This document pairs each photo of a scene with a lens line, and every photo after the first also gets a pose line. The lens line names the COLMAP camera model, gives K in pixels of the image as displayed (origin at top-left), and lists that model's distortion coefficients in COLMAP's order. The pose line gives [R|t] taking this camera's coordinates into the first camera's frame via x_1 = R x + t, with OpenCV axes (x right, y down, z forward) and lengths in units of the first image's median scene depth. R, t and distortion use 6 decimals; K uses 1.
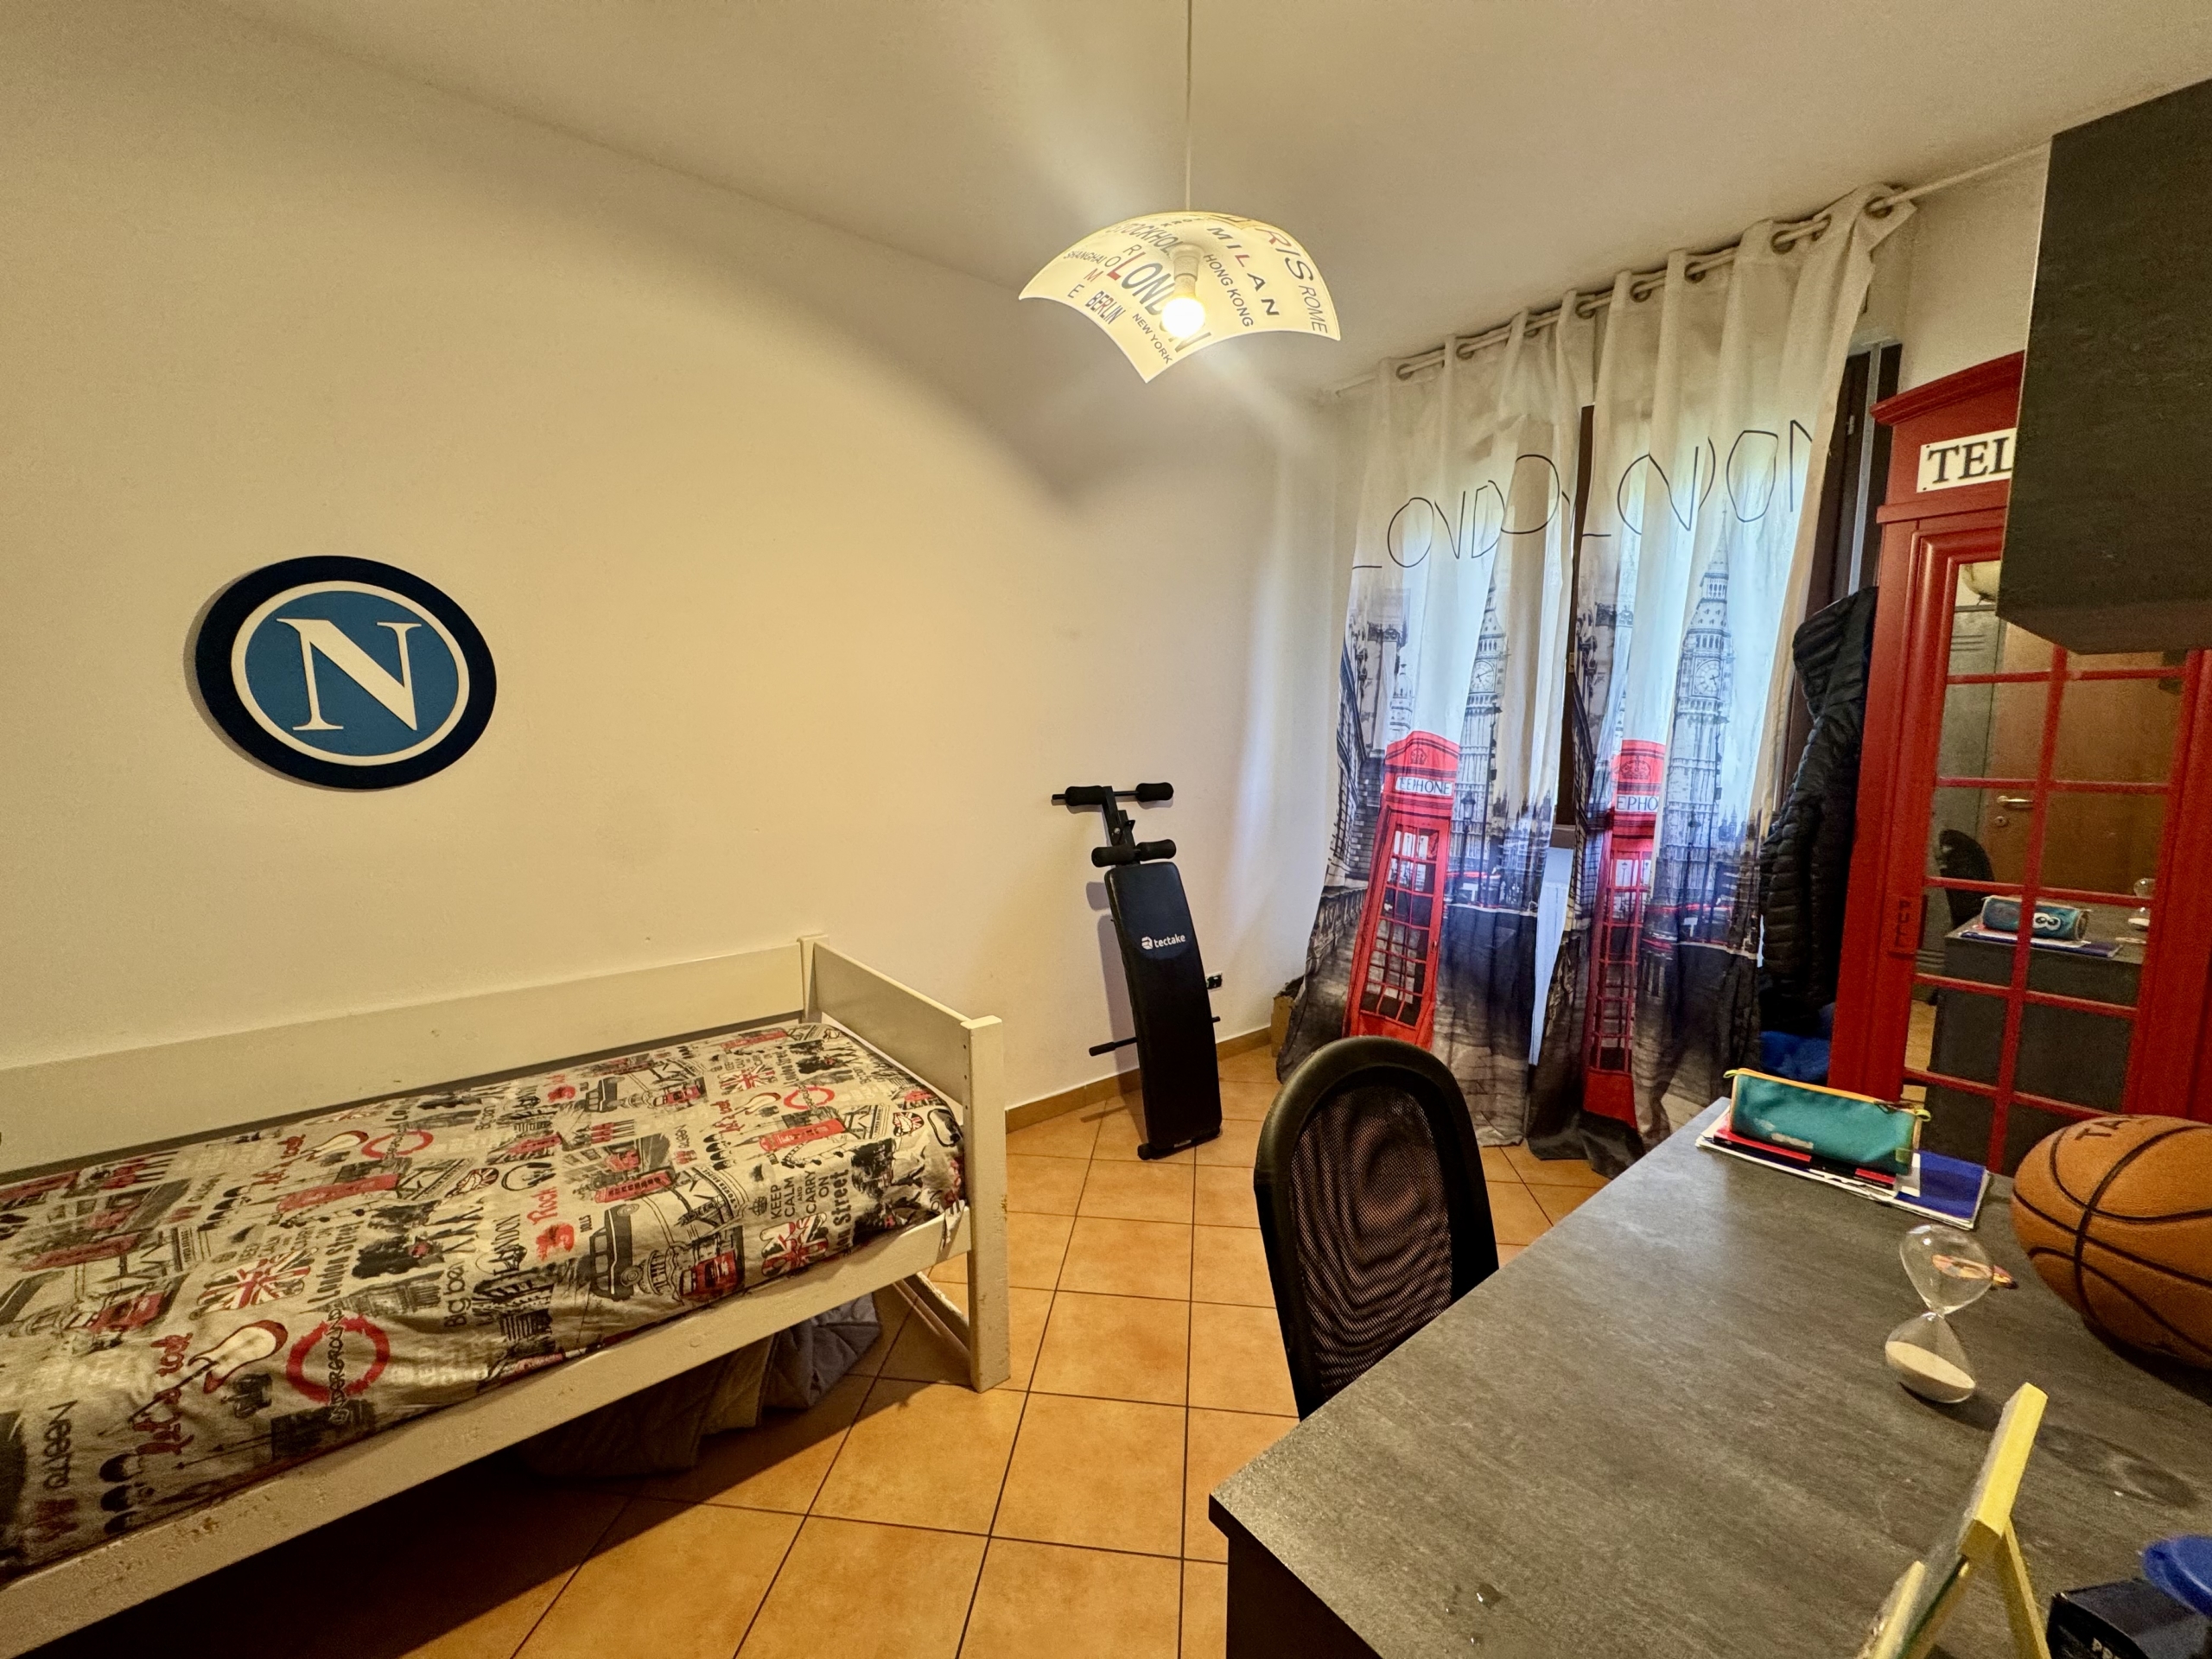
lens RADIAL K [[875.8, 0, 1100.9], [0, 875.8, 834.3], [0, 0, 1]] dist [-0.002223, 0.000137]
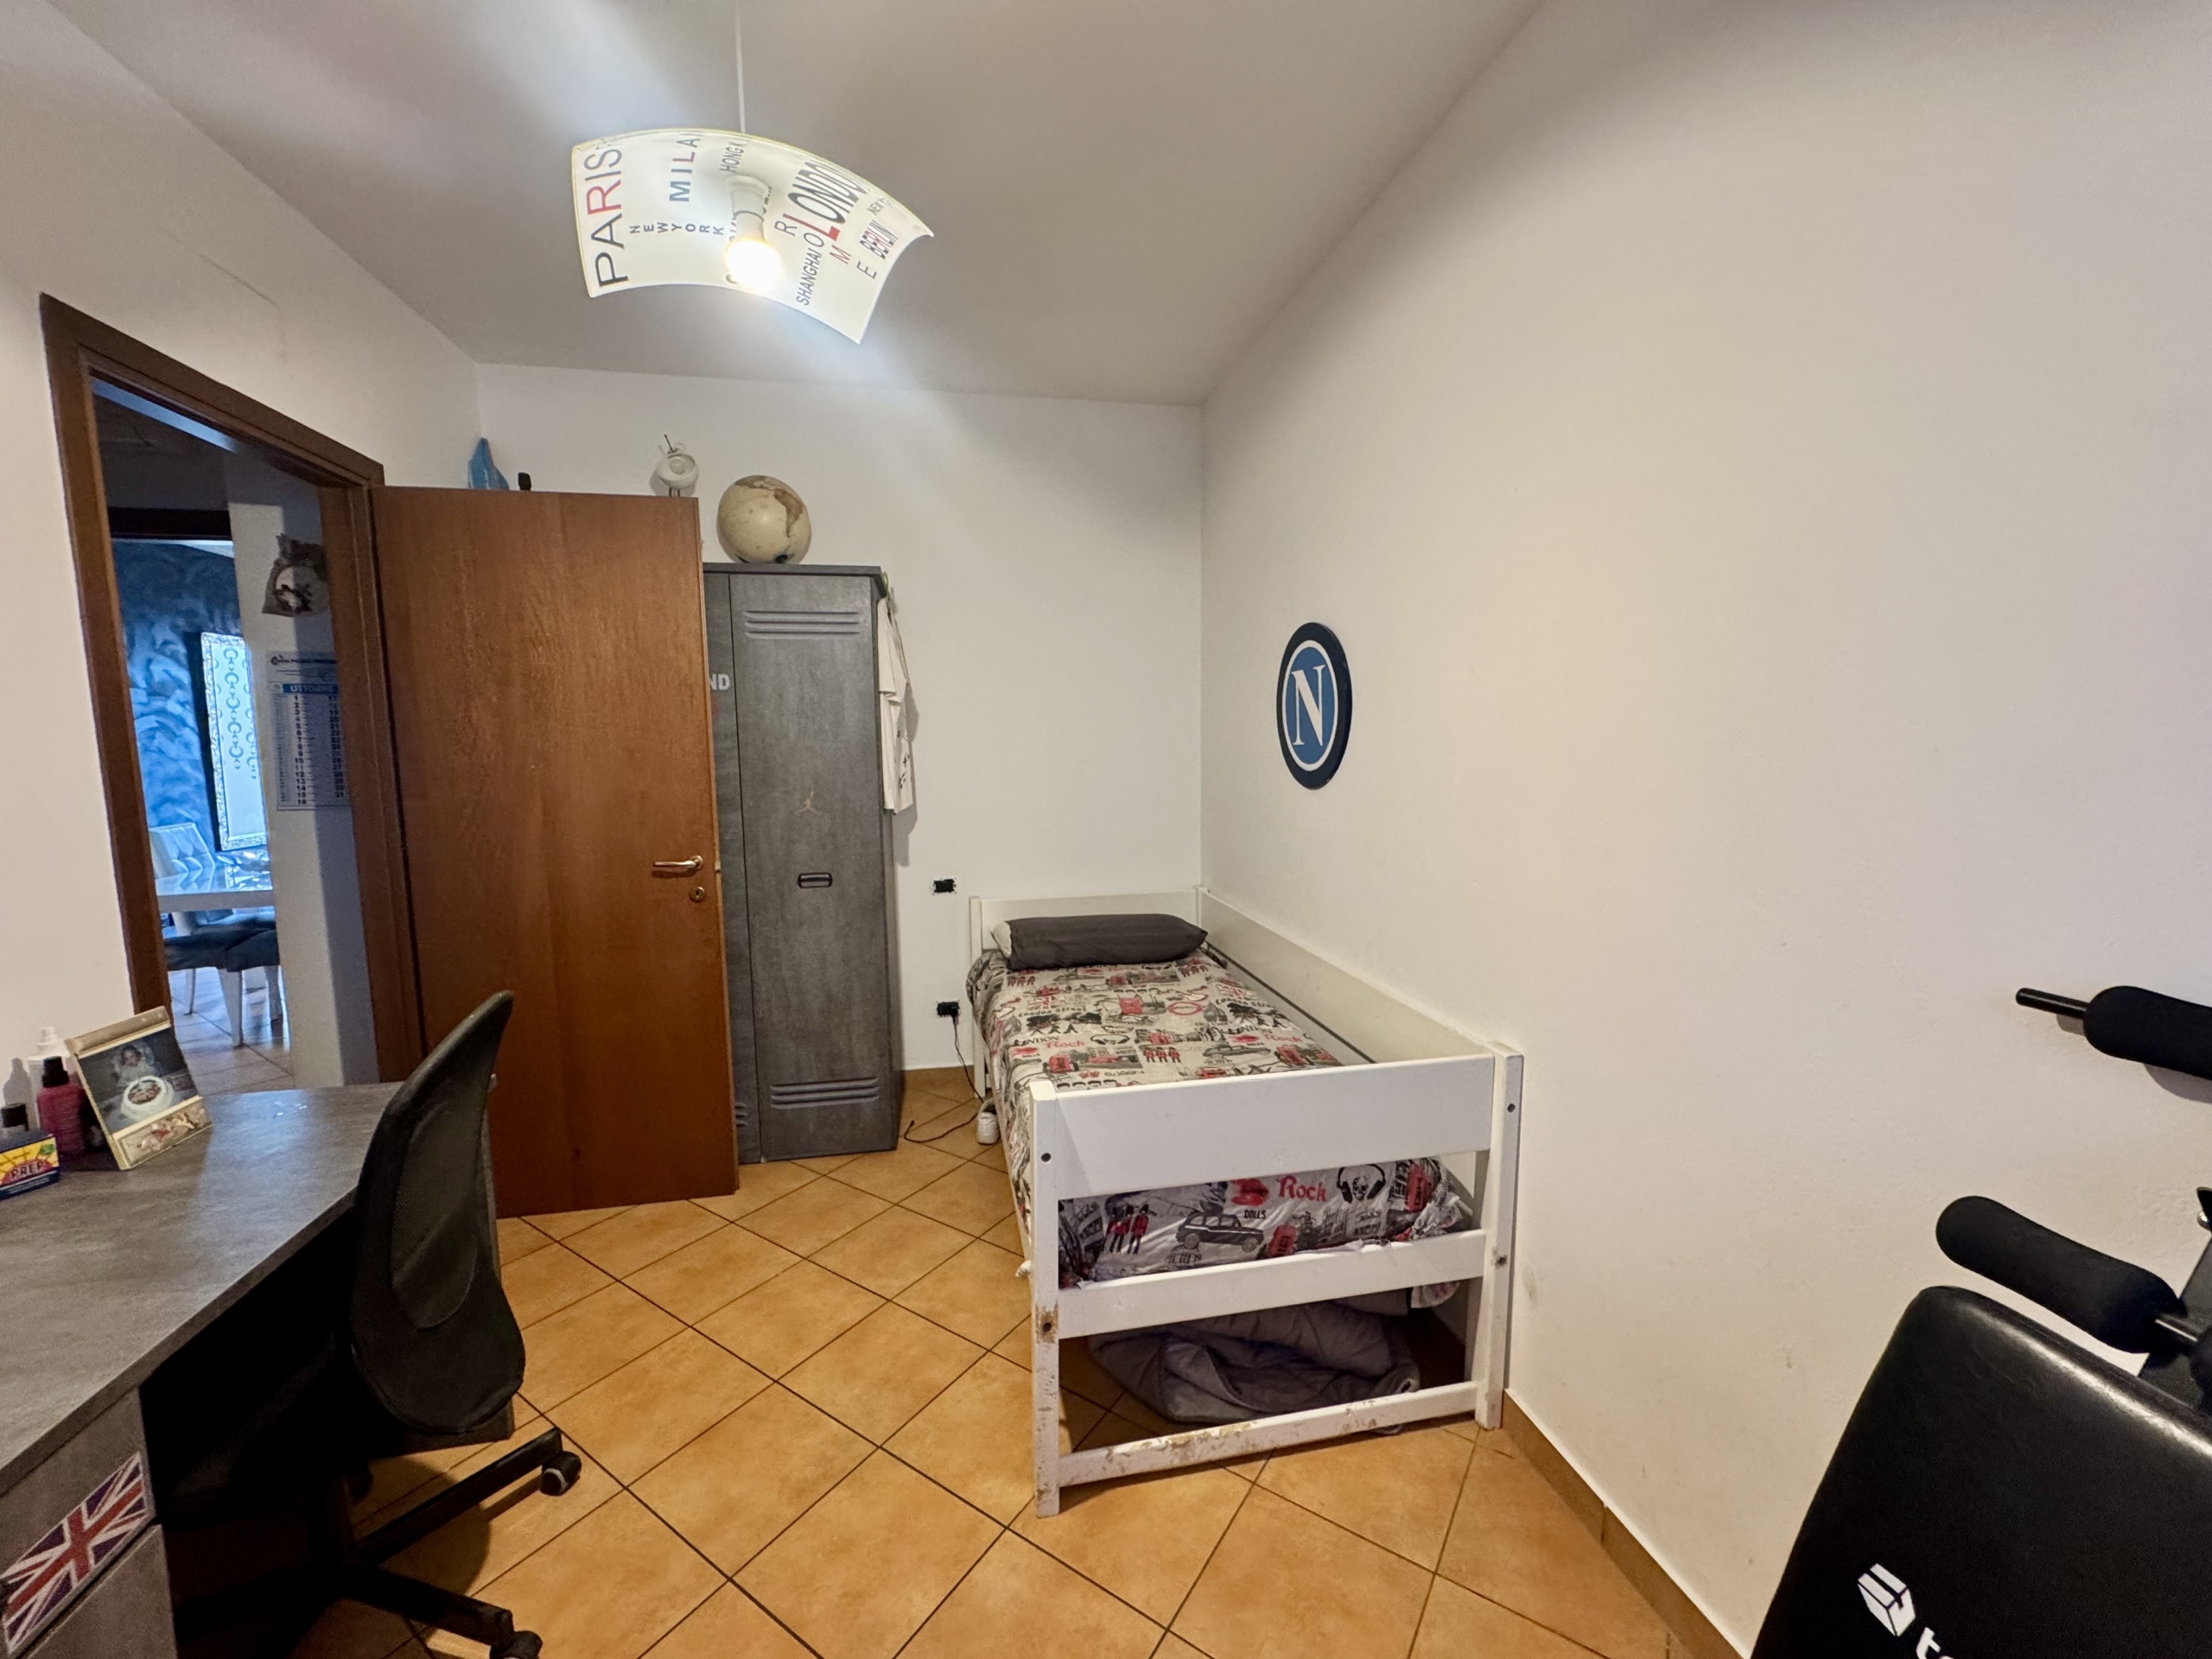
lens RADIAL K [[875.8, 0, 1100.9], [0, 875.8, 834.3], [0, 0, 1]] dist [-0.002223, 0.000137]
pose [[-0.443466, 0.105347, -0.890078, 0.657448], [-0.110178, 0.979130, 0.170781, -0.212754], [0.889493, 0.173803, -0.422604, 1.537181]]
